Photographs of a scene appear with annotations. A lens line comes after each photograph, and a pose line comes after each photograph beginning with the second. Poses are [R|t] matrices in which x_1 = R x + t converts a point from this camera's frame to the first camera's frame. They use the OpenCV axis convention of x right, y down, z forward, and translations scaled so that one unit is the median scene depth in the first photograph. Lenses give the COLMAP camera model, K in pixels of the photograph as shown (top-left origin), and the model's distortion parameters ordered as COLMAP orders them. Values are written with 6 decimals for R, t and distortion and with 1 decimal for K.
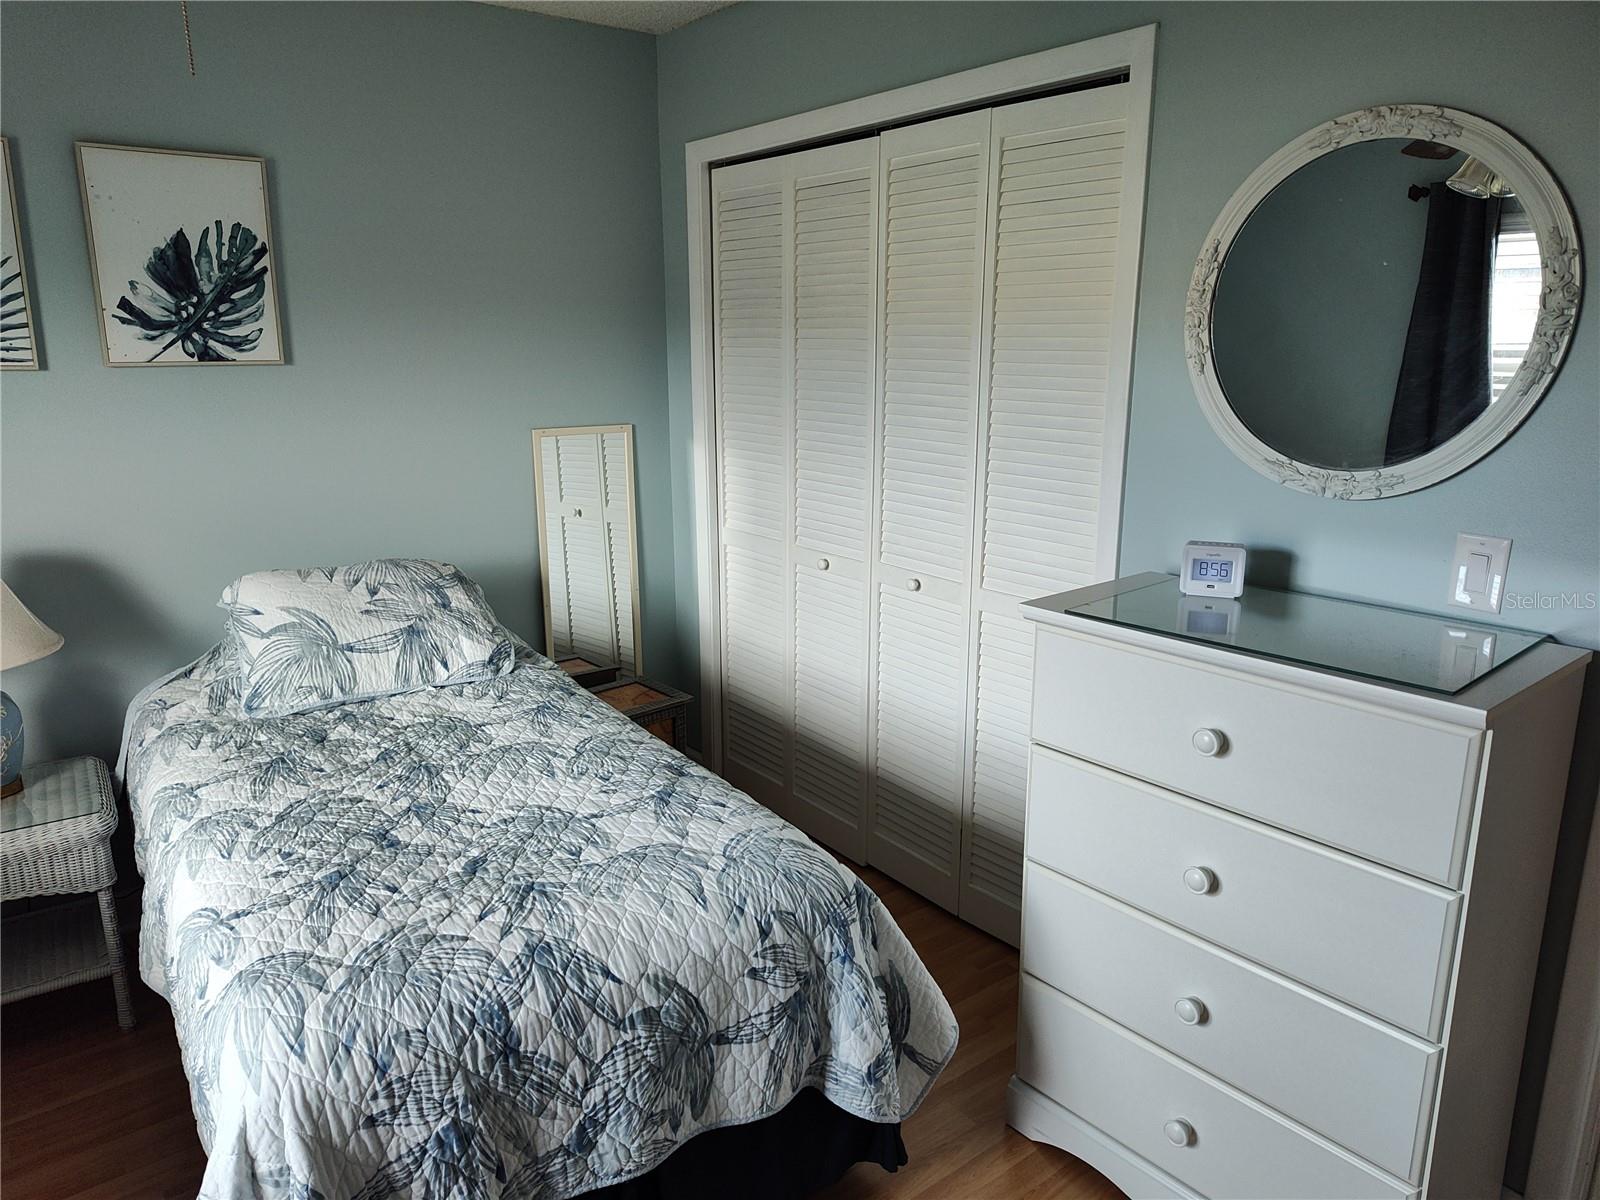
lens RADIAL K [[1094.9, 0, 797.1], [0, 1094.9, 594.1], [0, 0, 1]] dist [0.033787, -0.031185]
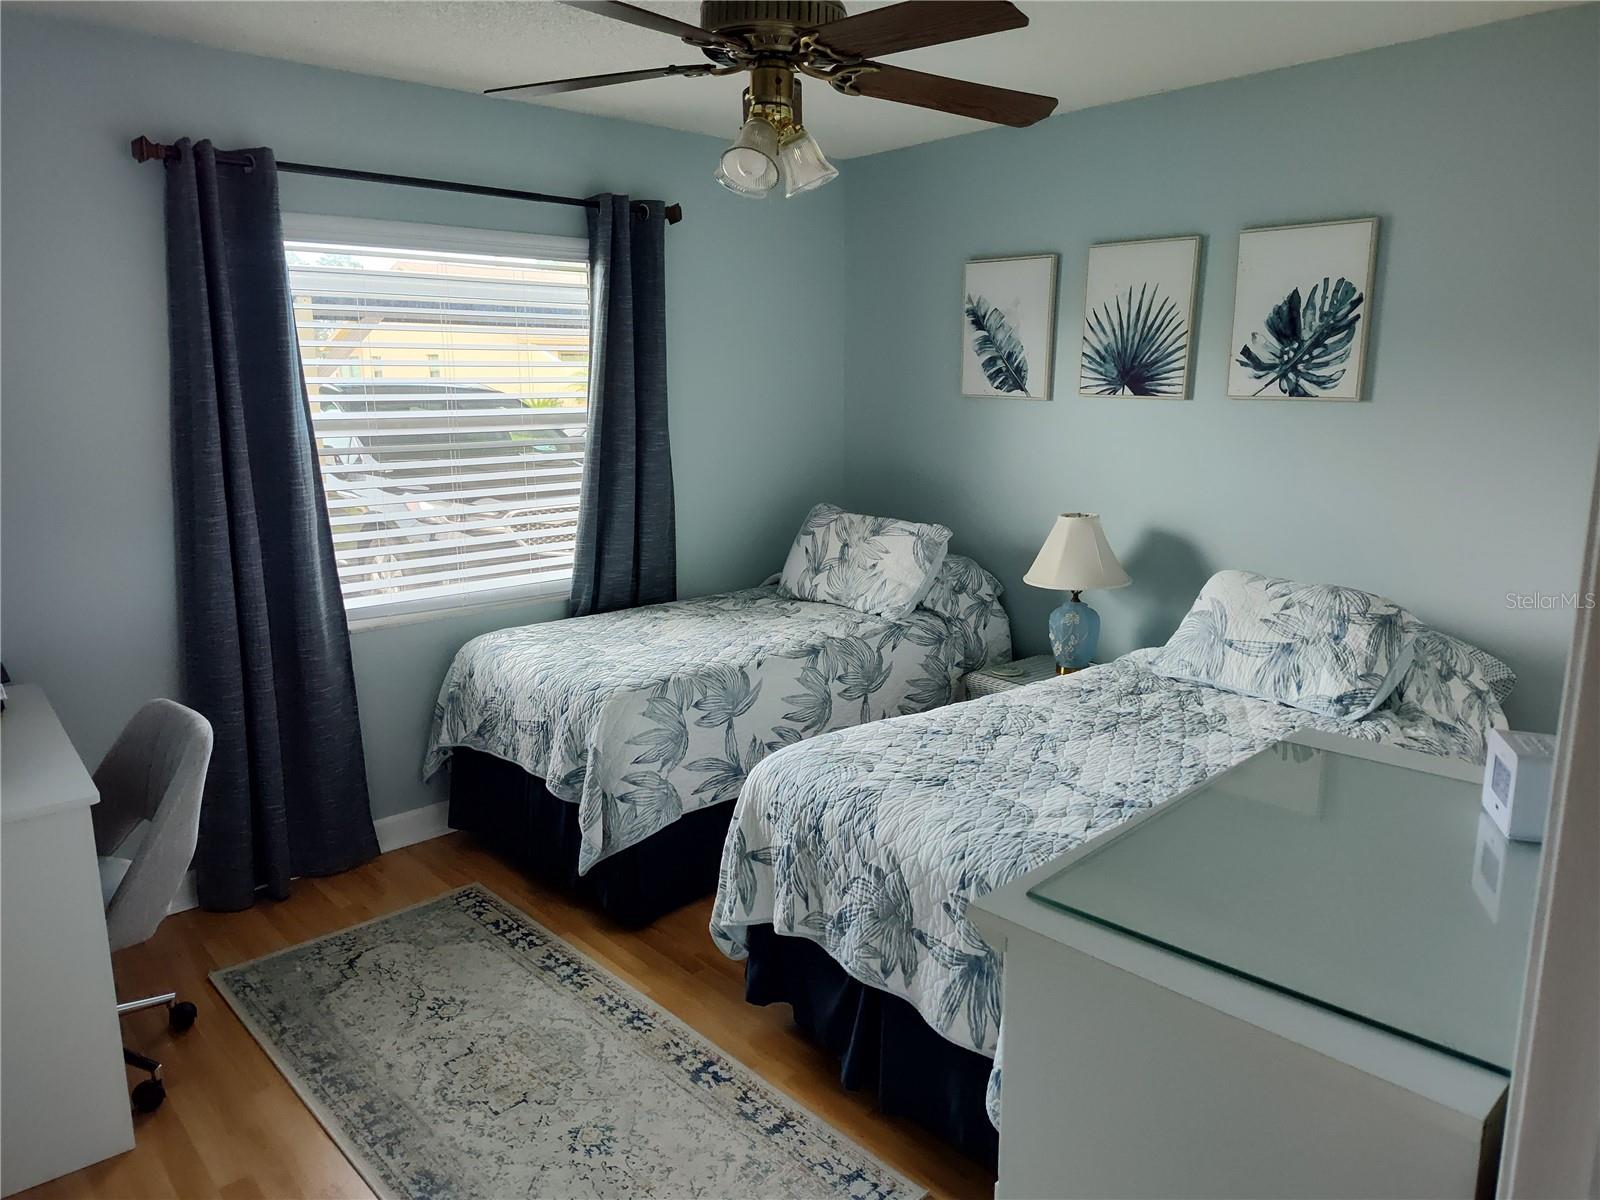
lens RADIAL K [[1094.9, 0, 796.3], [0, 1094.9, 601.5], [0, 0, 1]] dist [0.033787, -0.031185]
pose [[0.074677, 0.209277, -0.975001, 0.653632], [-0.232520, 0.954435, 0.187053, -0.099589], [0.969721, 0.212738, 0.119935, 0.390897]]
